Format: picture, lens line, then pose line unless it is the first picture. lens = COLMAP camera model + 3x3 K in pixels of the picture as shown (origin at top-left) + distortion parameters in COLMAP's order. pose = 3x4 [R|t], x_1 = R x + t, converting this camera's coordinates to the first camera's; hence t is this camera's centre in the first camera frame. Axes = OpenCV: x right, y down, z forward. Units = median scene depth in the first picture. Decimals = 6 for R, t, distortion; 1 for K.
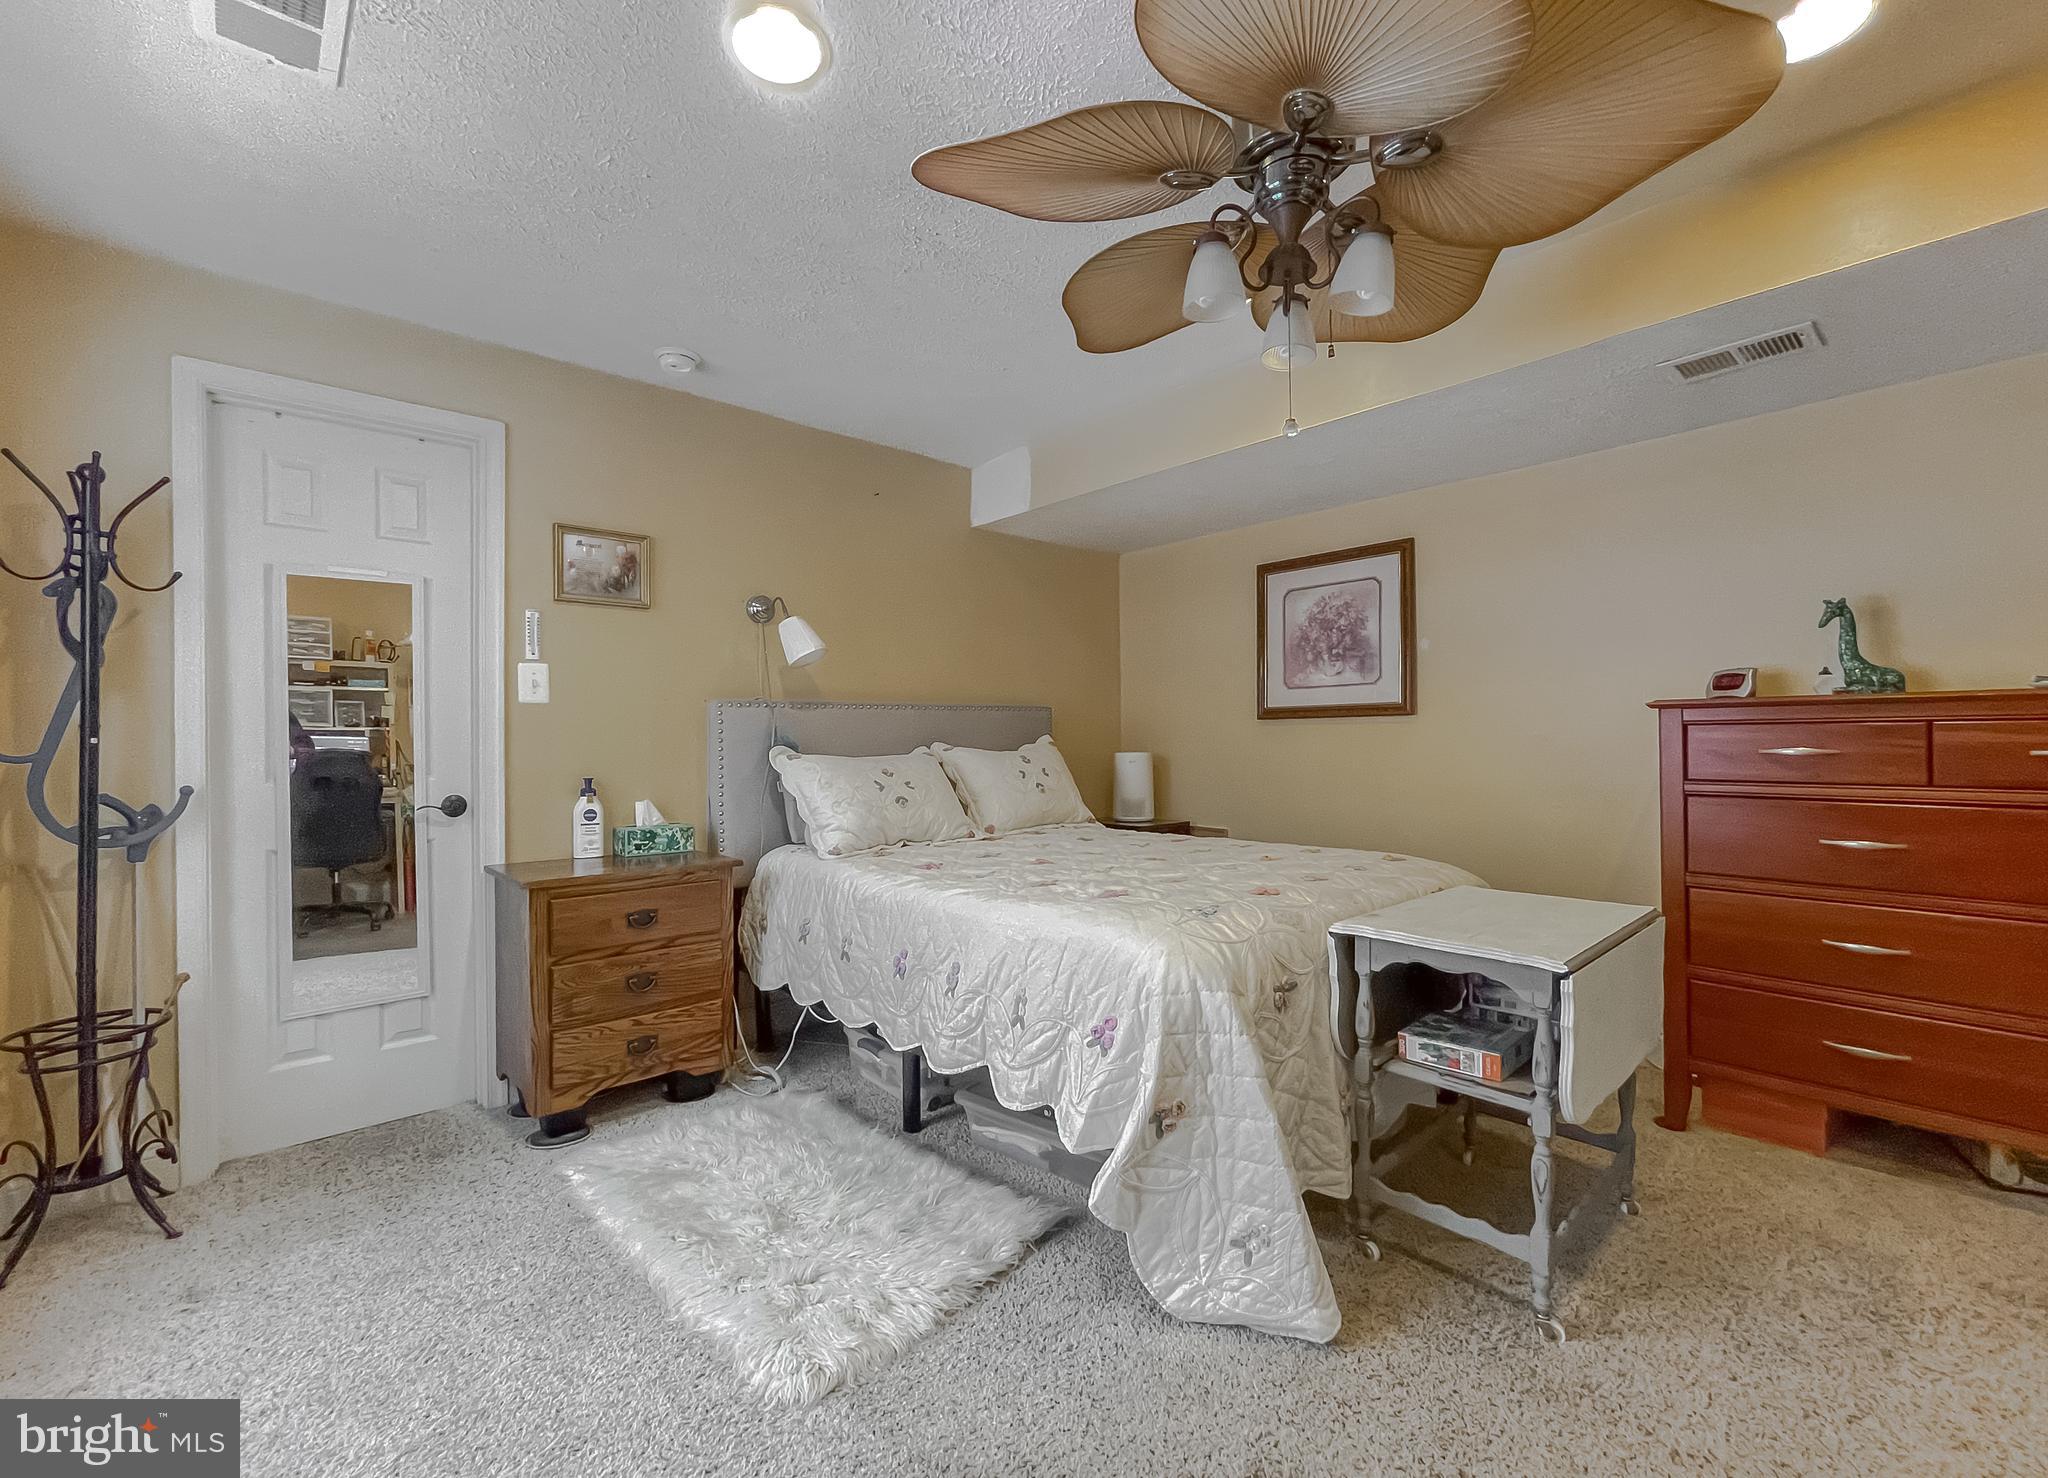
lens RADIAL K [[856.6, 0, 1024.0], [0, 856.6, 739.0], [0, 0, 1]] dist [-0.000627, -0.000188]
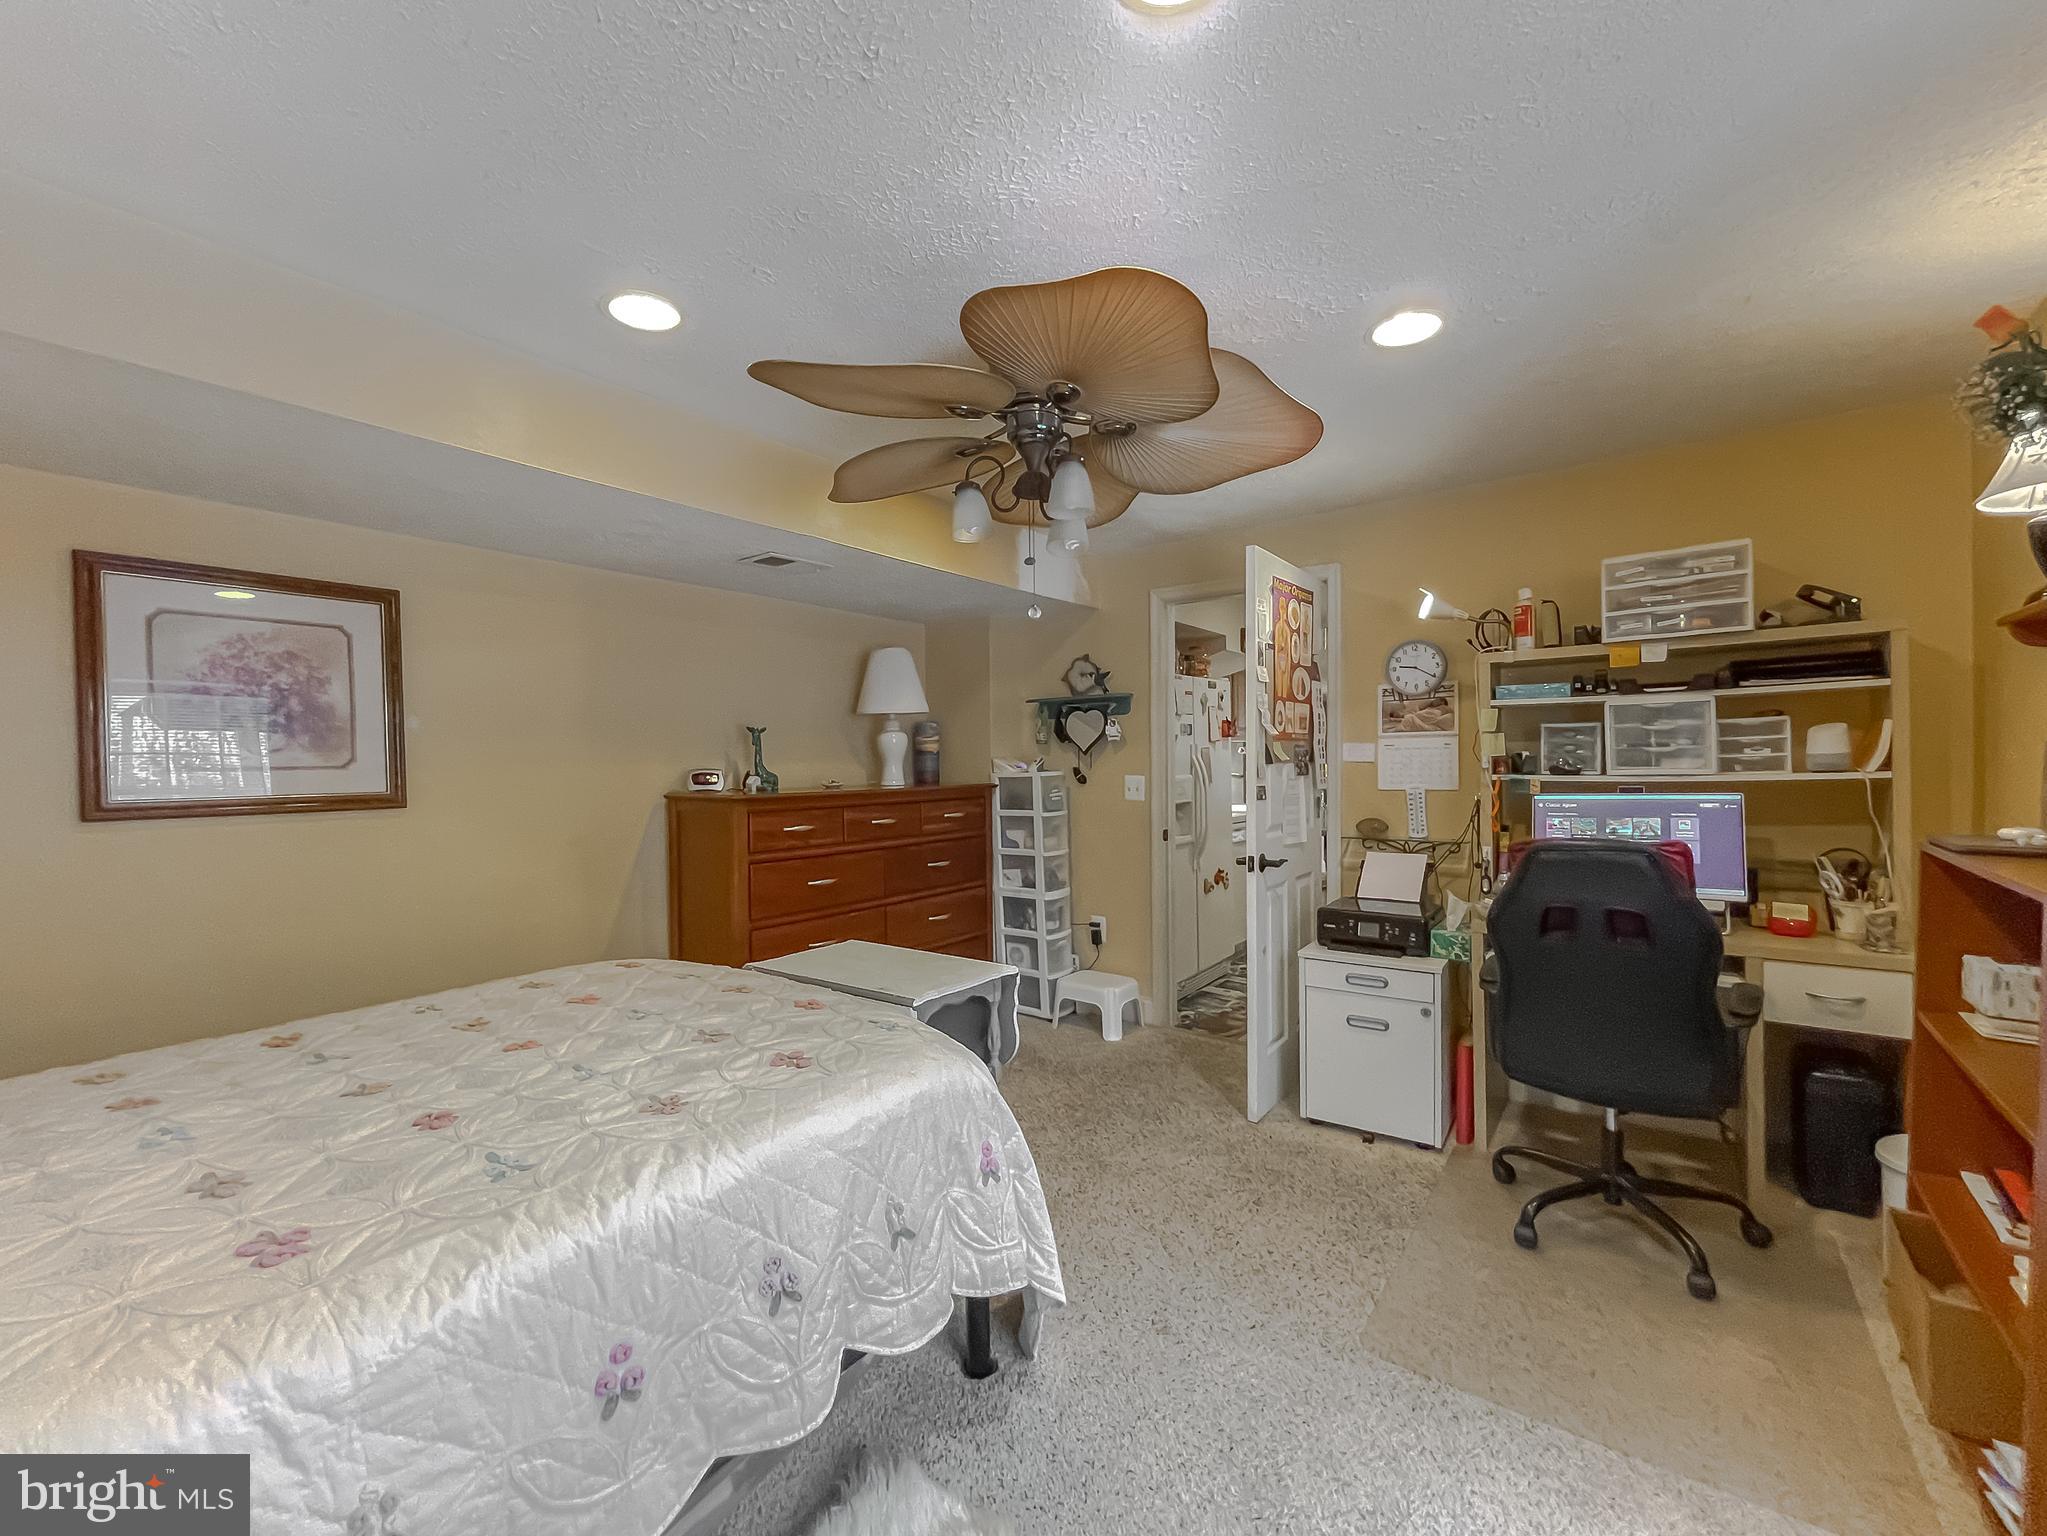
lens RADIAL K [[831.1, 0, 1023.5], [0, 831.1, 768.0], [0, 0, 1]] dist [0.013036, 0.000249]
pose [[-0.184961, 0.007424, 0.982718, -0.437053], [0.015170, 0.999874, -0.004699, -0.053035], [-0.982629, 0.014038, -0.185050, 0.559045]]
